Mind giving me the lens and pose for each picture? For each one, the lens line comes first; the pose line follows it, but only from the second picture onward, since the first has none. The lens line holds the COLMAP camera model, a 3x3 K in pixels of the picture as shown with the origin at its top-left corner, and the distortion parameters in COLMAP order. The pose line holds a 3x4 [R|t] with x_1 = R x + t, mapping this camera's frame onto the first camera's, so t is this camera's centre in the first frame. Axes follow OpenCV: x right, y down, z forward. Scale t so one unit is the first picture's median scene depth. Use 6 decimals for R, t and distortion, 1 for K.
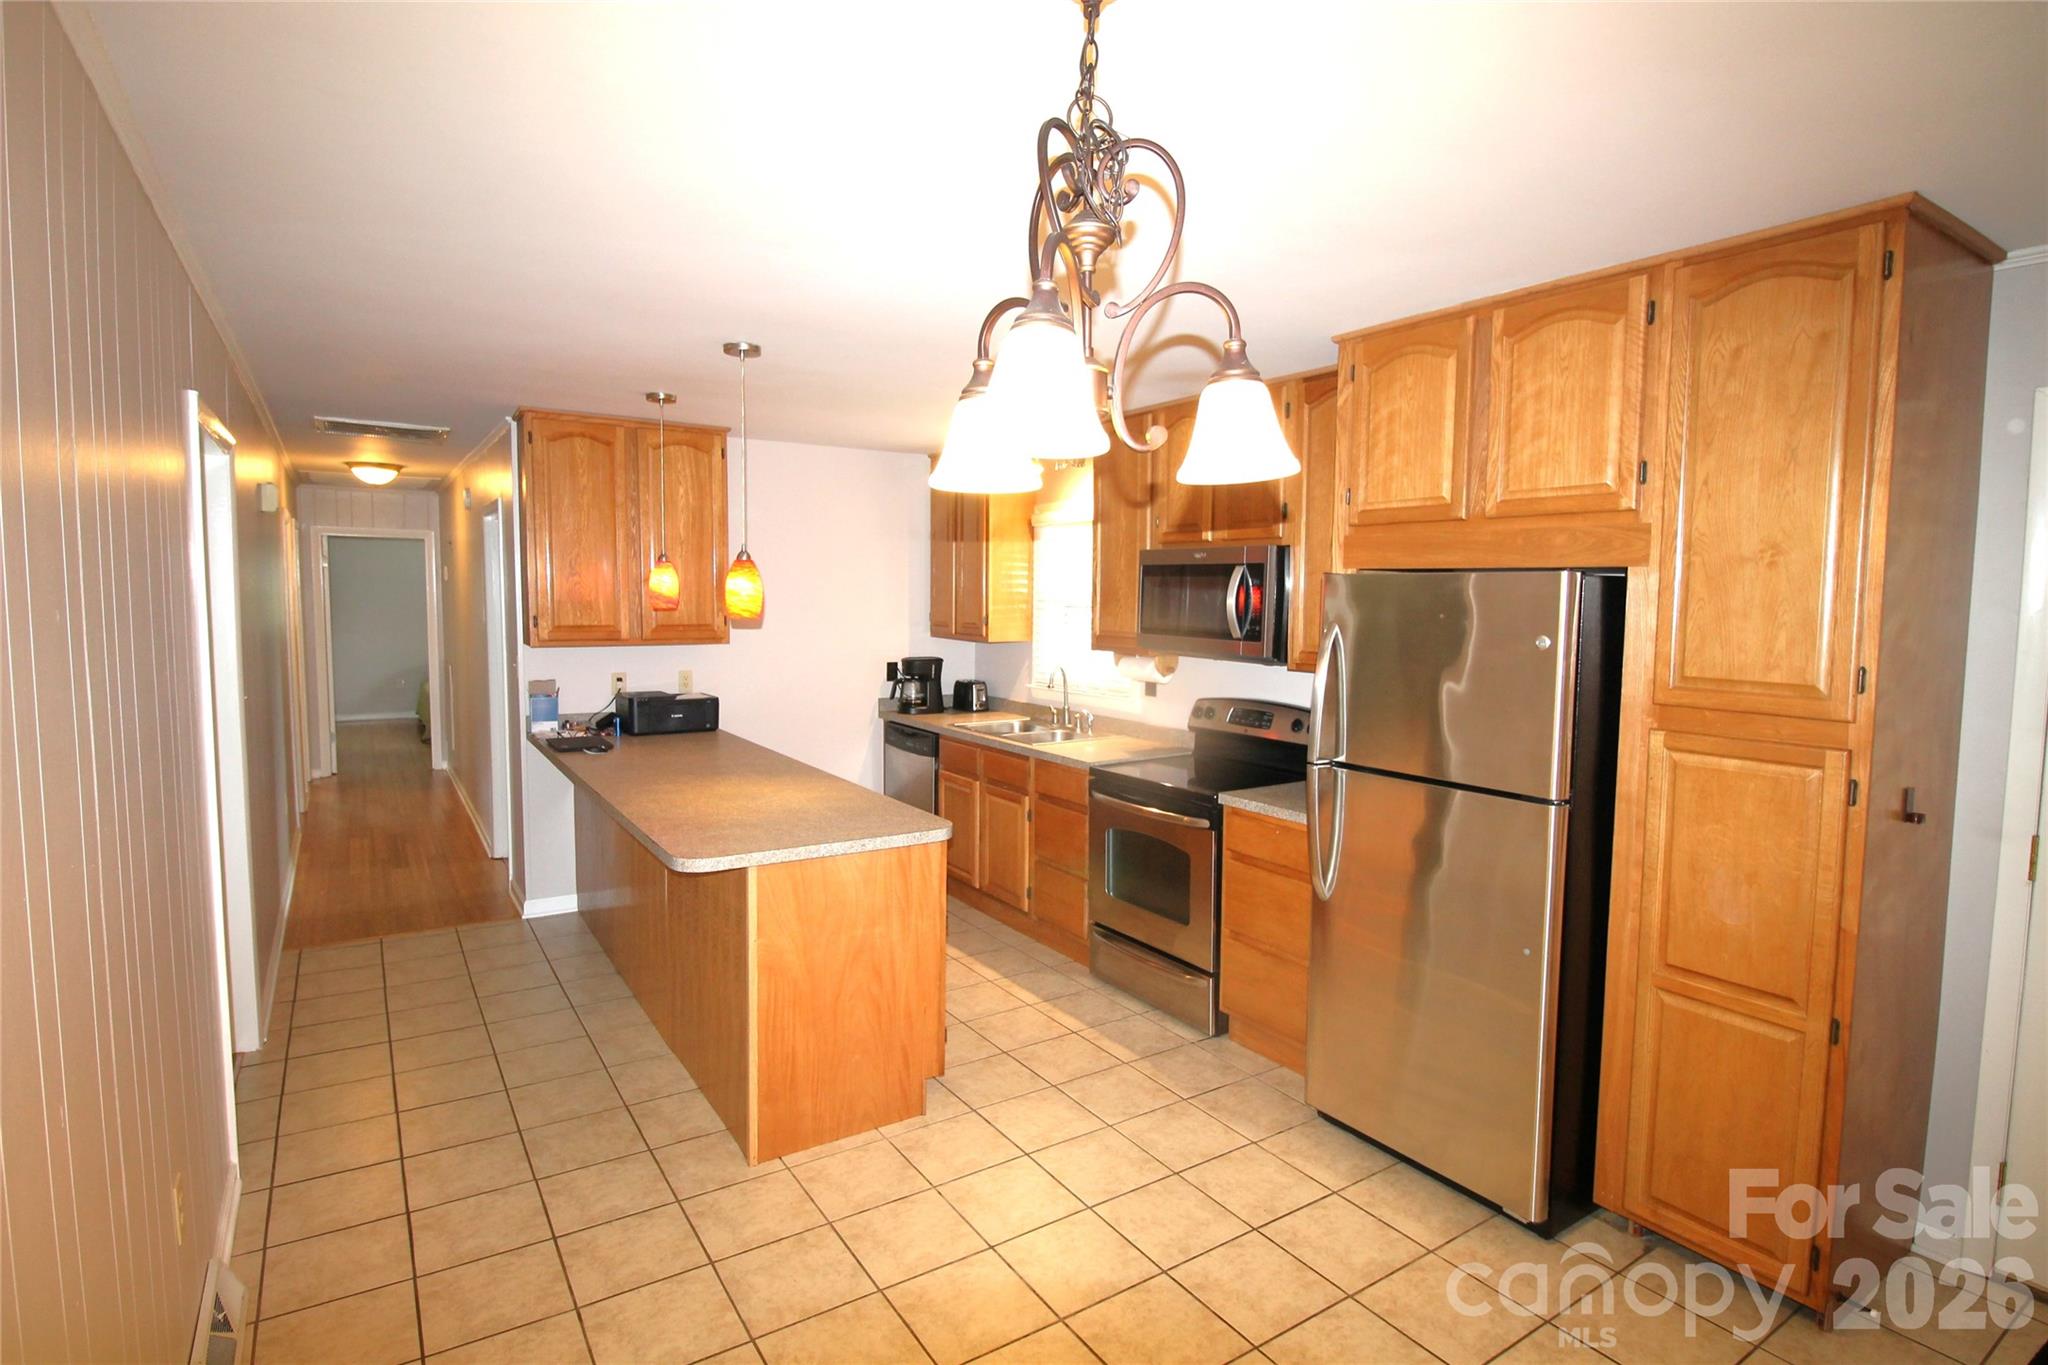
lens RADIAL K [[1032.1, 0, 1030.9], [0, 1032.1, 678.4], [0, 0, 1]] dist [0.002221, -0.014635]
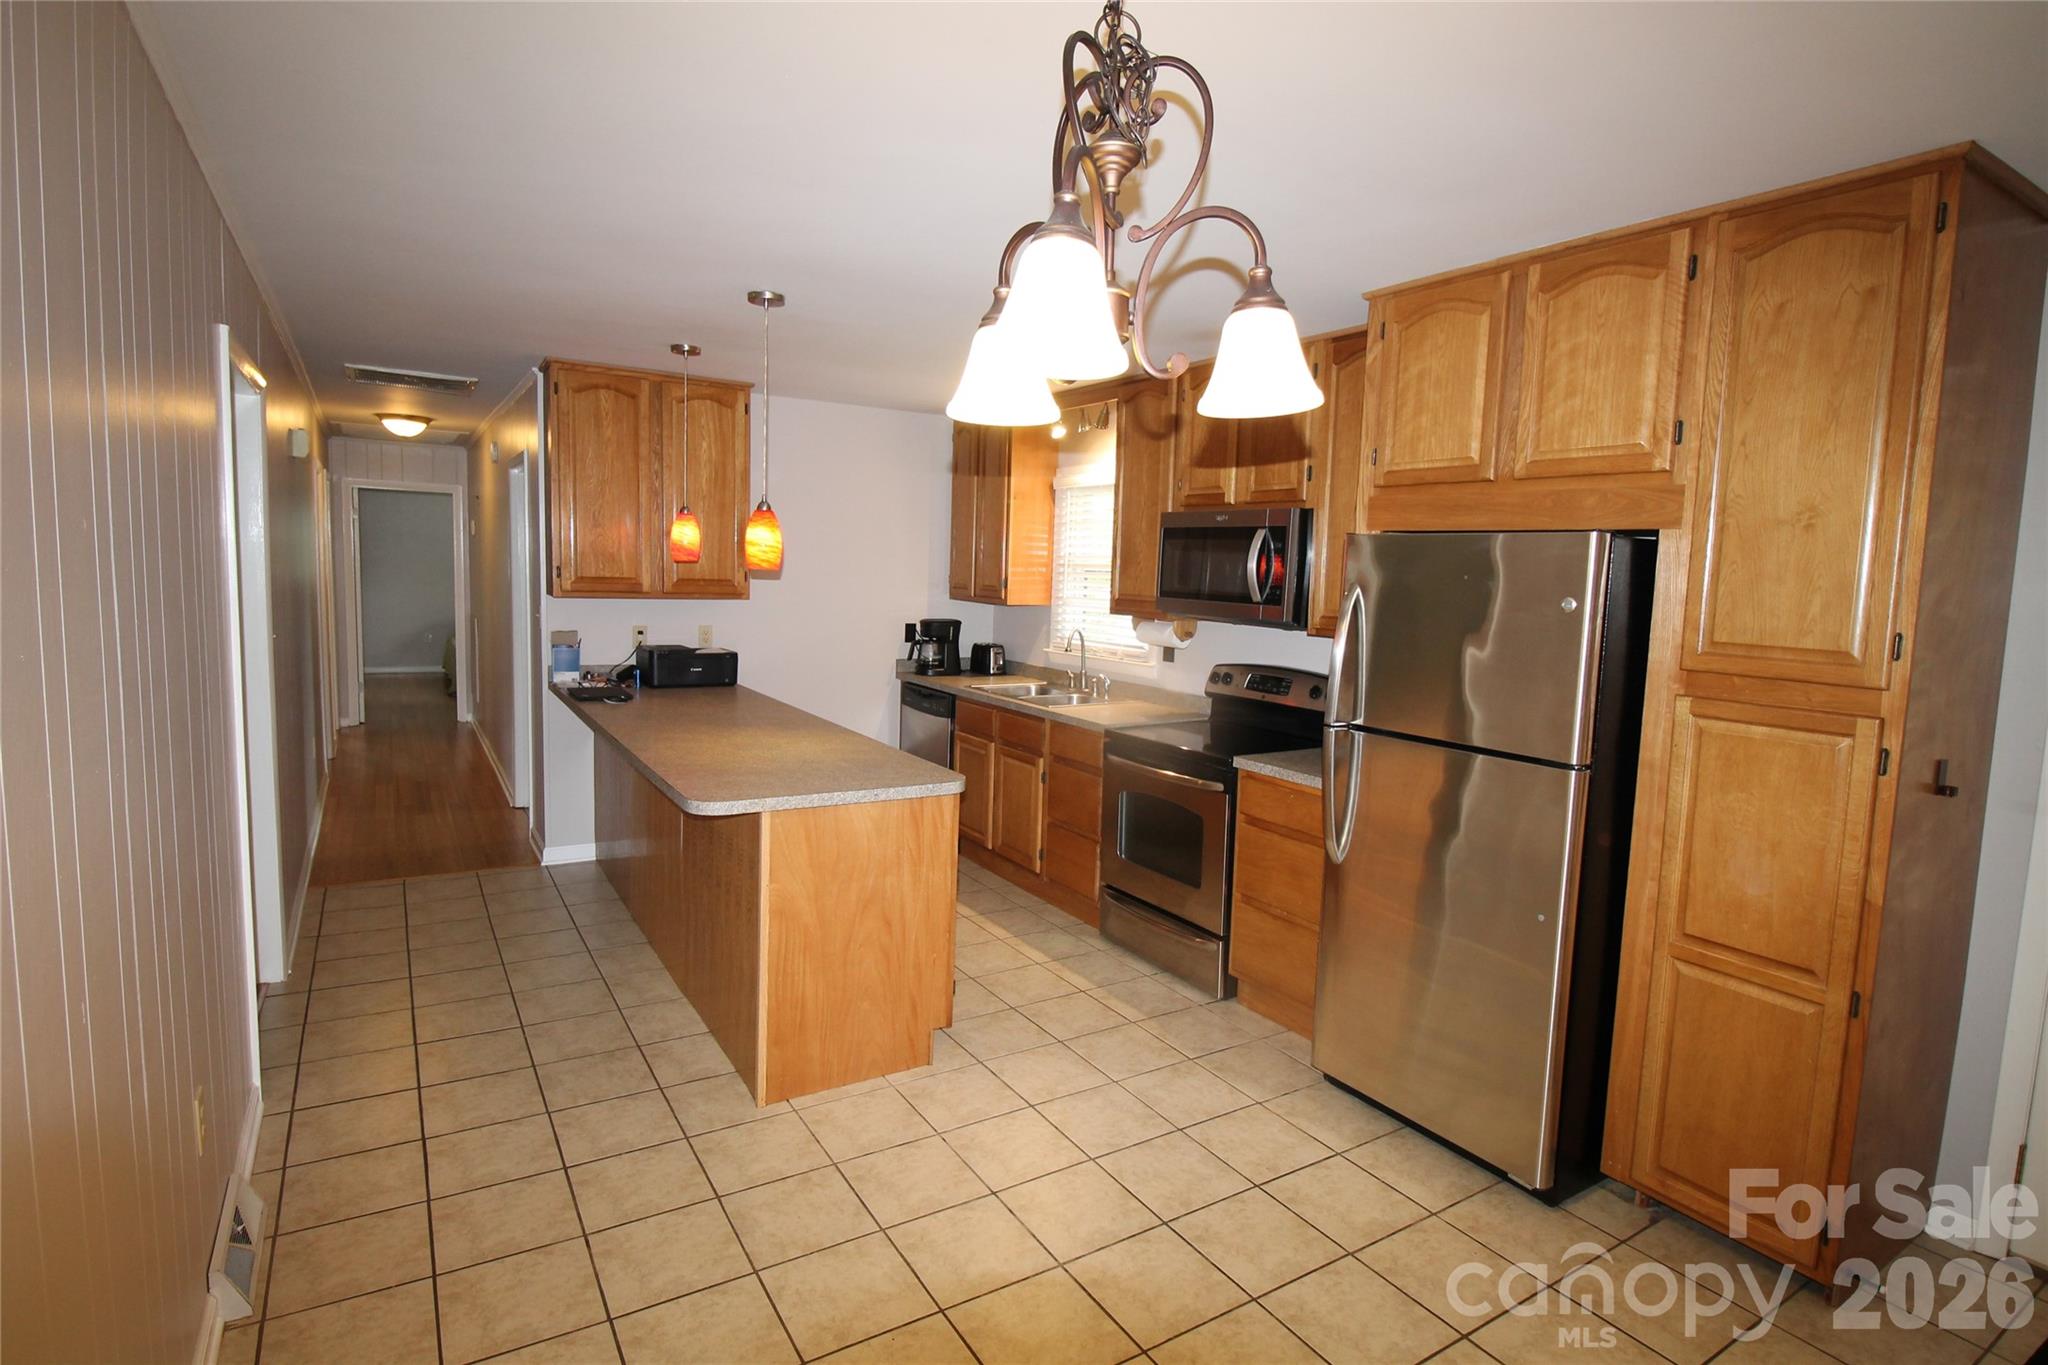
lens RADIAL K [[1031.4, 0, 1023.5], [0, 1031.4, 674.6], [0, 0, 1]] dist [0.001665, -0.014423]
pose [[0.999369, 0.024830, -0.025379, 0.003149], [-0.024286, 0.999473, 0.021555, 0.018768], [0.025901, -0.020925, 0.999445, 0.003617]]
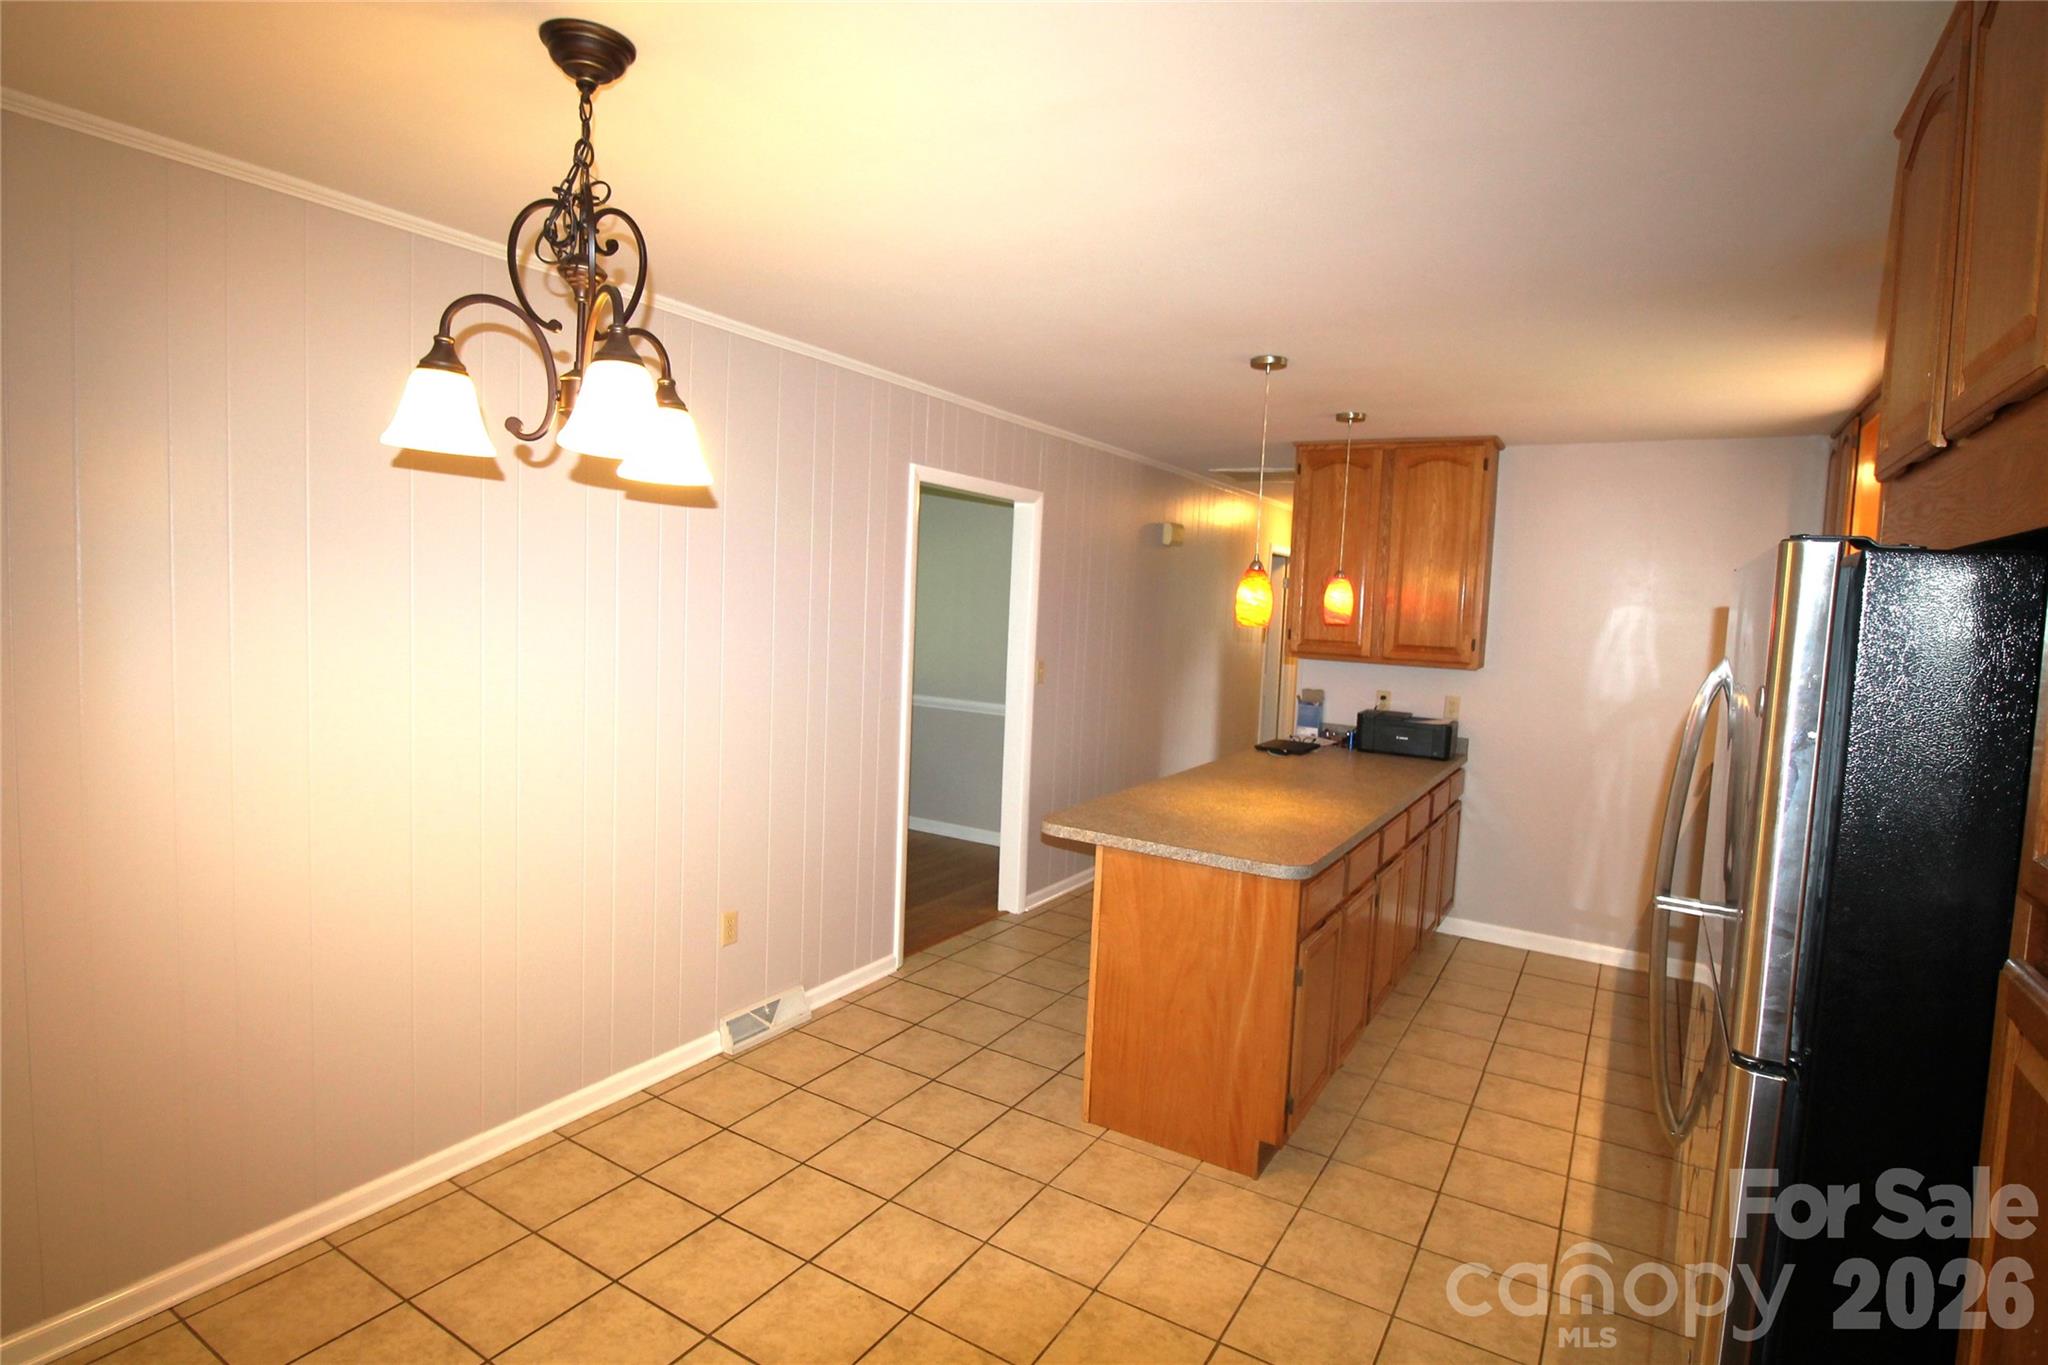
lens RADIAL K [[1032.1, 0, 1030.9], [0, 1032.1, 678.4], [0, 0, 1]] dist [0.002221, -0.014635]
pose [[0.429766, 0.078451, -0.899526, 0.614040], [-0.114703, 0.992891, 0.031792, -0.017117], [0.895625, 0.089515, 0.435710, 0.413755]]
